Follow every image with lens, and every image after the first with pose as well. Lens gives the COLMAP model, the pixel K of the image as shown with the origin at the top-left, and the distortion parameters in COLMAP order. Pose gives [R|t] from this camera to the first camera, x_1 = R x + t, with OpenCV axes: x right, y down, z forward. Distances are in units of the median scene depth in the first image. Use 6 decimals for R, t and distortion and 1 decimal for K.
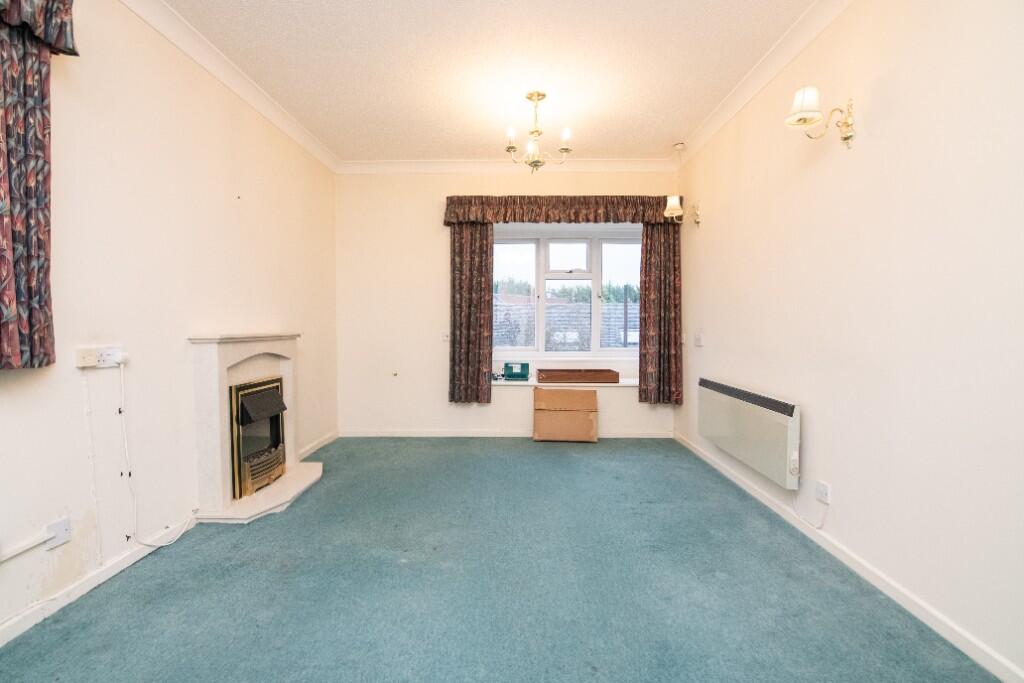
lens RADIAL K [[471.8, 0, 510.5], [0, 471.8, 346.0], [0, 0, 1]] dist [-0.003220, -0.000547]
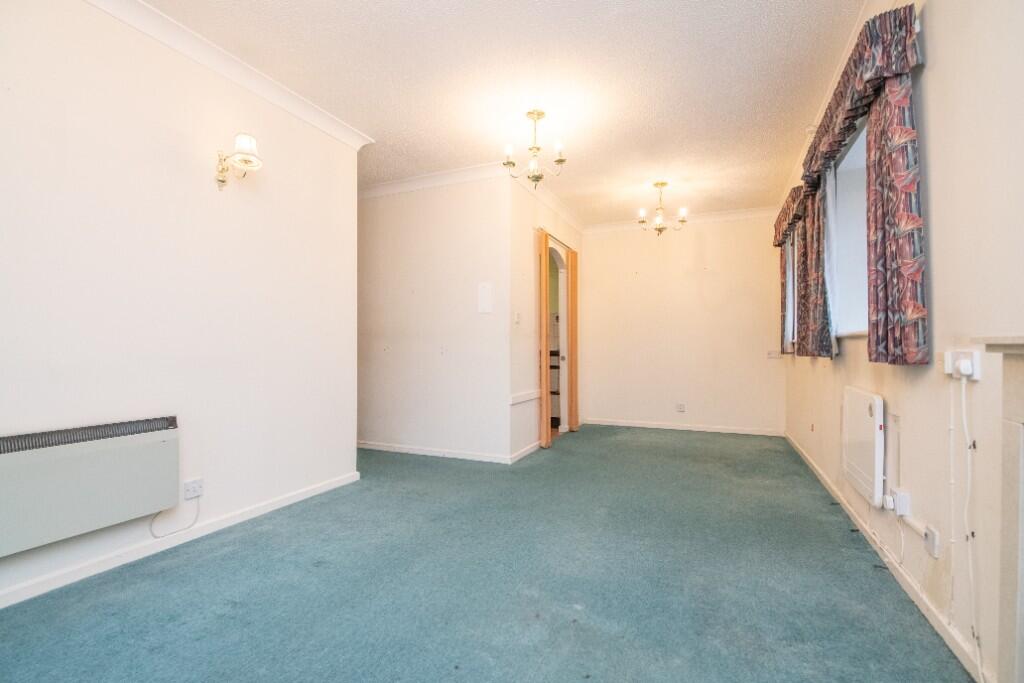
lens RADIAL K [[471.8, 0, 510.5], [0, 471.8, 346.0], [0, 0, 1]] dist [-0.003220, -0.000547]
pose [[-0.924638, 0.002169, 0.380841, -0.443954], [0.018514, 0.999057, 0.039261, -0.046231], [-0.380397, 0.043353, -0.923807, 1.831398]]
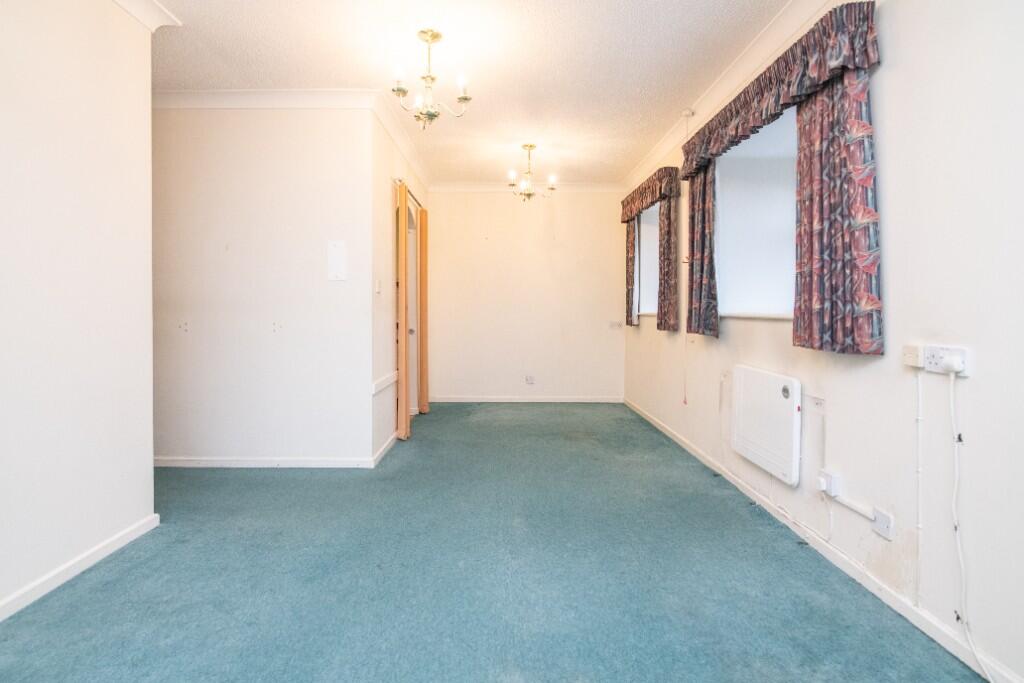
lens RADIAL K [[483.0, 0, 510.4], [0, 483.0, 317.4], [0, 0, 1]] dist [-0.012623, 0.000104]
pose [[-0.999613, -0.001891, -0.027757, -0.112989], [-0.003608, 0.998071, 0.061972, -0.086911], [0.027586, 0.062048, -0.997692, 1.642609]]
